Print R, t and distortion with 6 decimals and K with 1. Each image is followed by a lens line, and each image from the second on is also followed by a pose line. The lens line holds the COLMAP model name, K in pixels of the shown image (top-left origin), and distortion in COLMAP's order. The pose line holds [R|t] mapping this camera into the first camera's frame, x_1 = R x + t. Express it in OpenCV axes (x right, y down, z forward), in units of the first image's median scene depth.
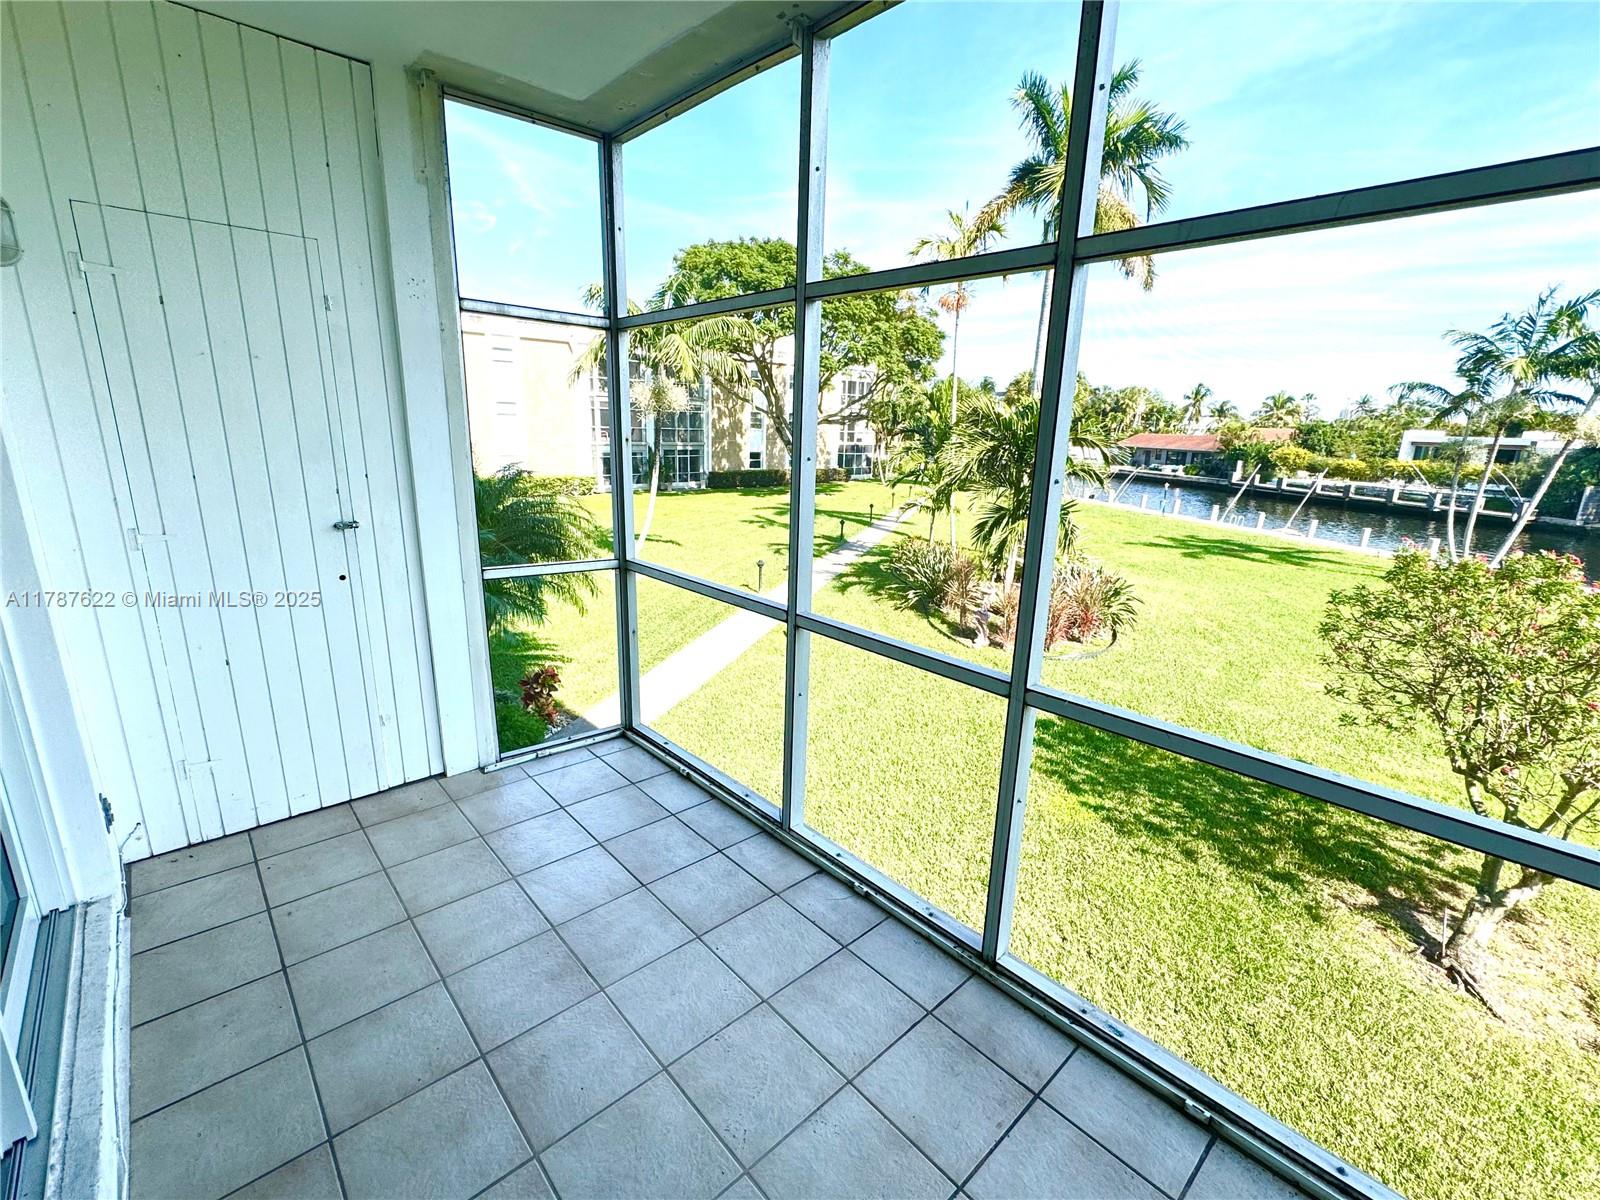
lens RADIAL K [[703.5, 0, 805.6], [0, 703.5, 604.2], [0, 0, 1]] dist [-0.000040, 0.000274]
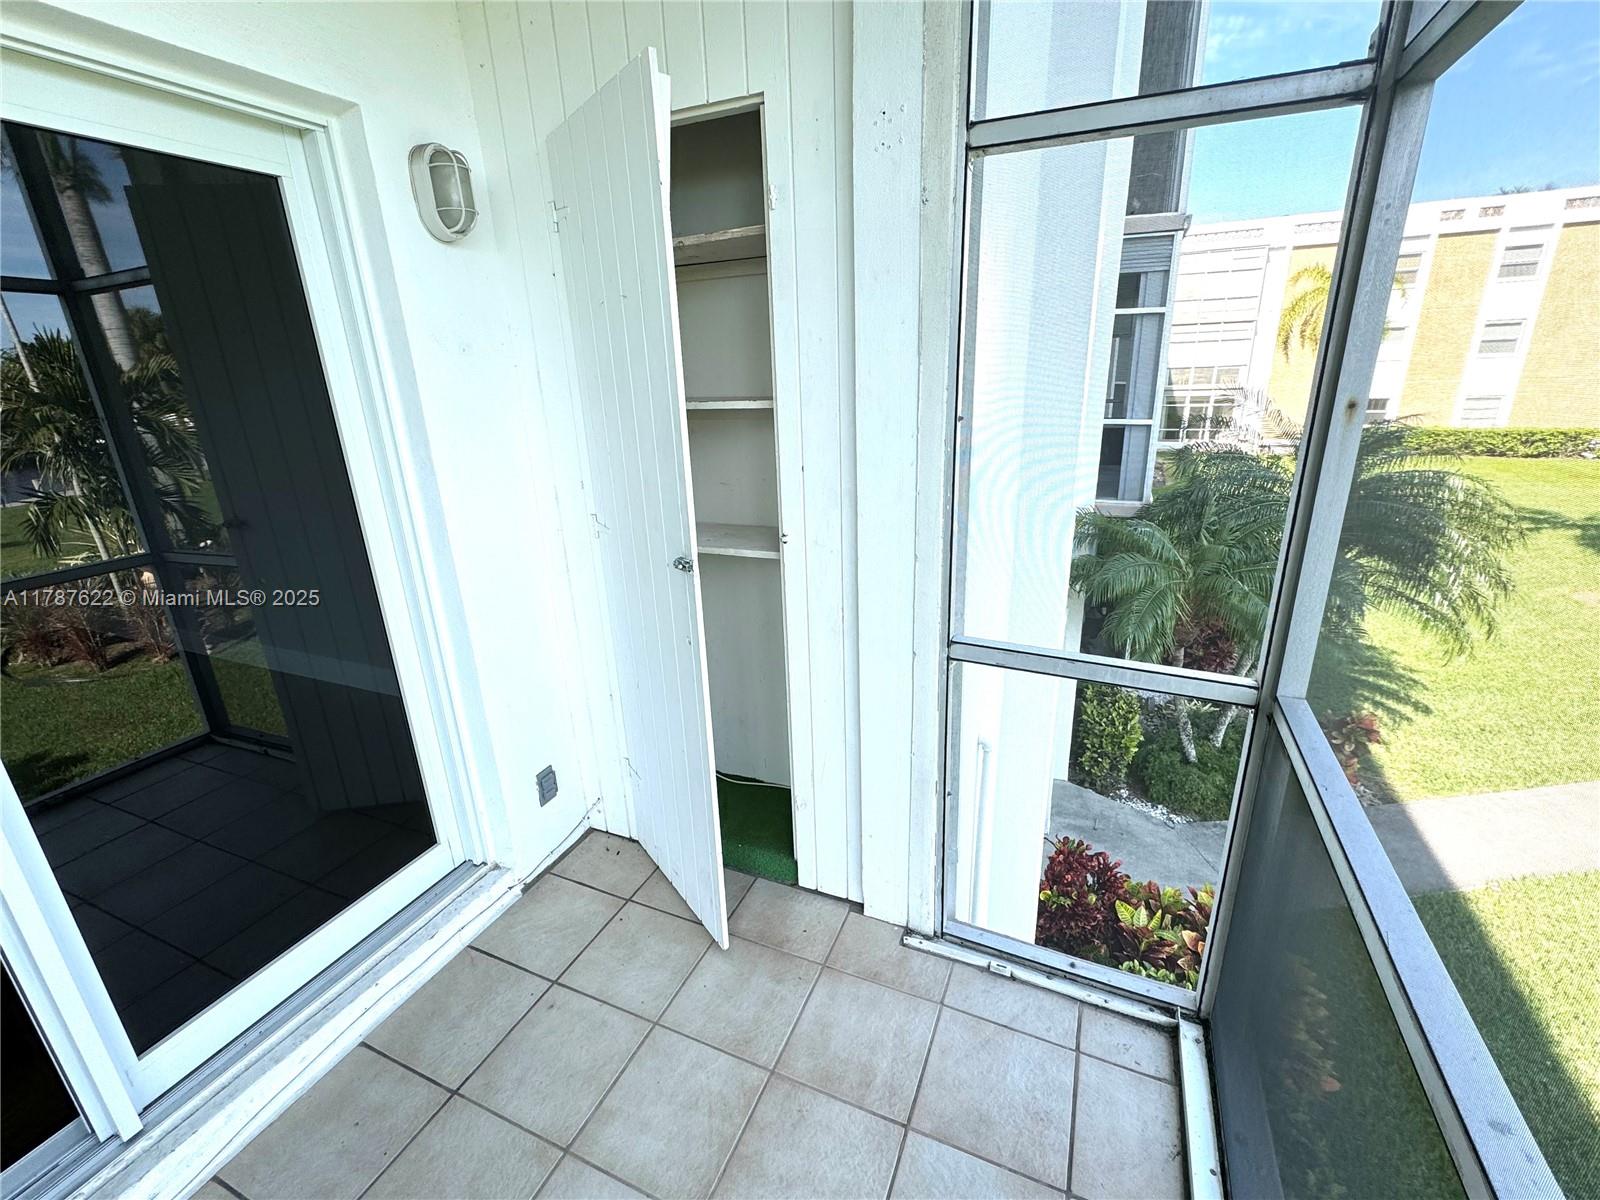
lens RADIAL K [[703.5, 0, 795.8], [0, 703.5, 602.4], [0, 0, 1]] dist [-0.000040, 0.000274]
pose [[0.389581, 0.250527, -0.886264, -0.010152], [-0.178157, 0.964616, 0.194361, -0.164085], [0.903597, 0.082175, 0.420429, 0.634734]]
